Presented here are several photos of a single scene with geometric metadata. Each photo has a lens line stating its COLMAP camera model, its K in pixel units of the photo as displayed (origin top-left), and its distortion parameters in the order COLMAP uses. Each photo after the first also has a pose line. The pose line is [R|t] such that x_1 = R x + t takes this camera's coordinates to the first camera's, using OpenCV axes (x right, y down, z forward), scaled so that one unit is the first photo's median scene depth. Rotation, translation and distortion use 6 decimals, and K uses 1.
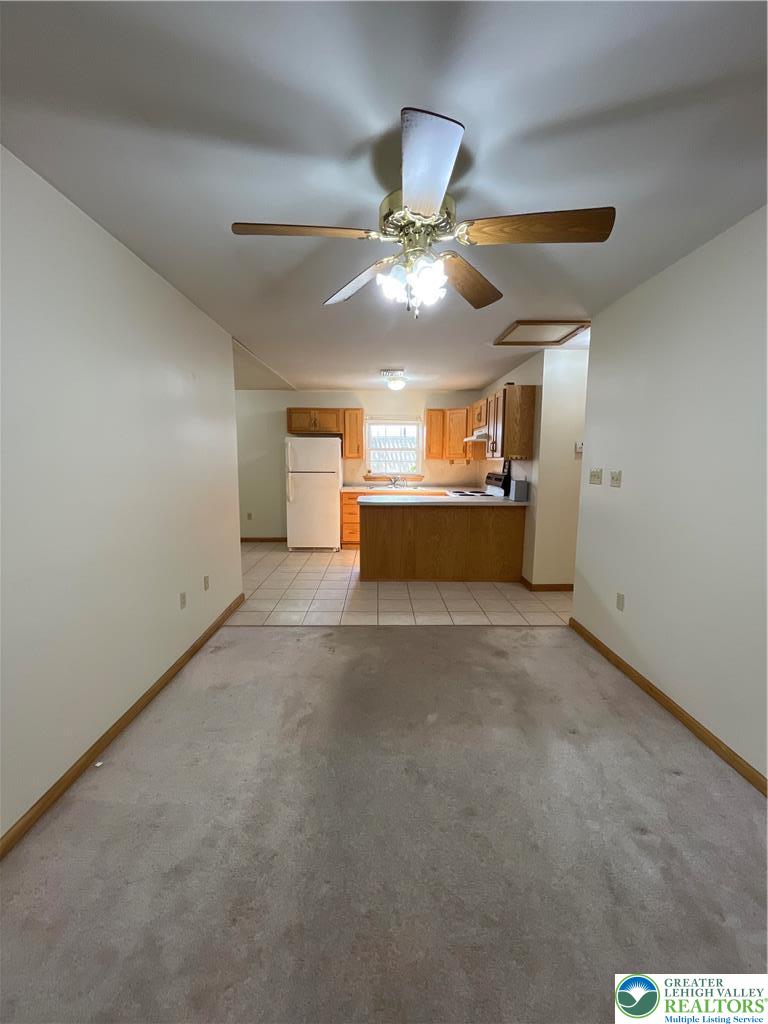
lens RADIAL K [[409.8, 0, 386.4], [0, 409.8, 507.3], [0, 0, 1]] dist [-0.000228, -0.000066]
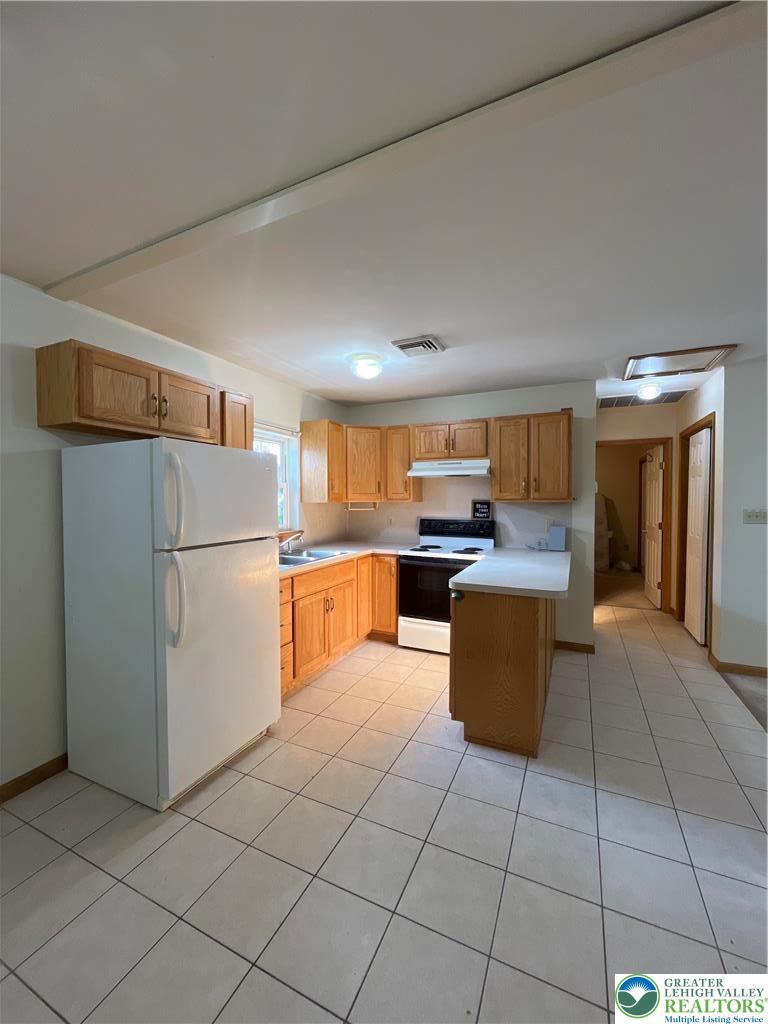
lens RADIAL K [[409.8, 0, 386.4], [0, 409.8, 507.3], [0, 0, 1]] dist [-0.000228, -0.000066]
pose [[0.428148, -0.031778, 0.903150, -0.638752], [0.115007, 0.993172, -0.019575, -0.140949], [-0.896361, 0.112249, 0.428879, 1.056810]]
